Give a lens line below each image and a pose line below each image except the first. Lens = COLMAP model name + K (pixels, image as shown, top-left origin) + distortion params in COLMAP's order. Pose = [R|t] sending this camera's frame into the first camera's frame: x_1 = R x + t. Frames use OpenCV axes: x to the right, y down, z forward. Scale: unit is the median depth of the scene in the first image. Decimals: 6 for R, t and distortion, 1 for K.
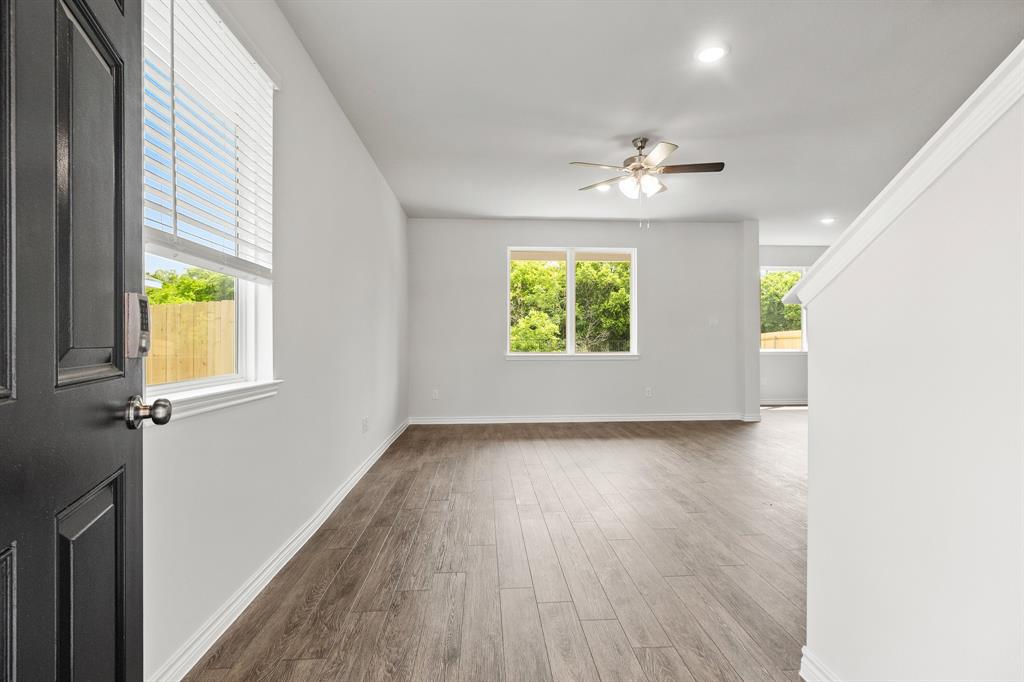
lens RADIAL K [[482.7, 0, 507.7], [0, 482.7, 330.0], [0, 0, 1]] dist [-0.000906, 0.000626]
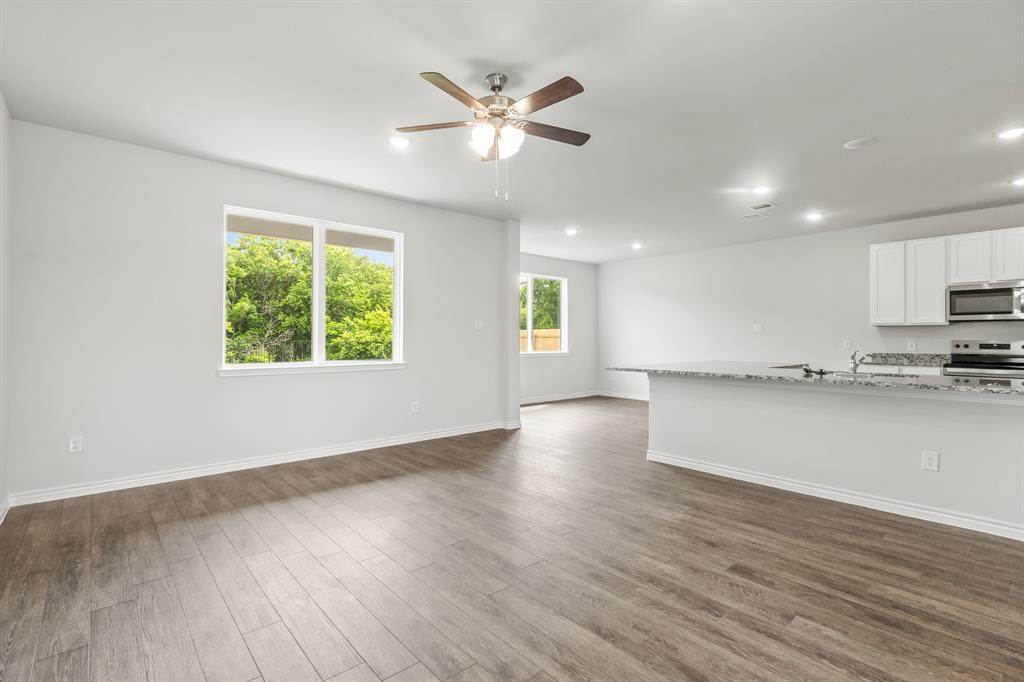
lens RADIAL K [[482.7, 0, 507.7], [0, 482.7, 330.0], [0, 0, 1]] dist [-0.000906, 0.000626]
pose [[0.793944, 0.013517, 0.607840, -0.089907], [-0.015077, 0.999883, -0.002543, -0.005028], [-0.607803, -0.007145, 0.794055, 0.239773]]
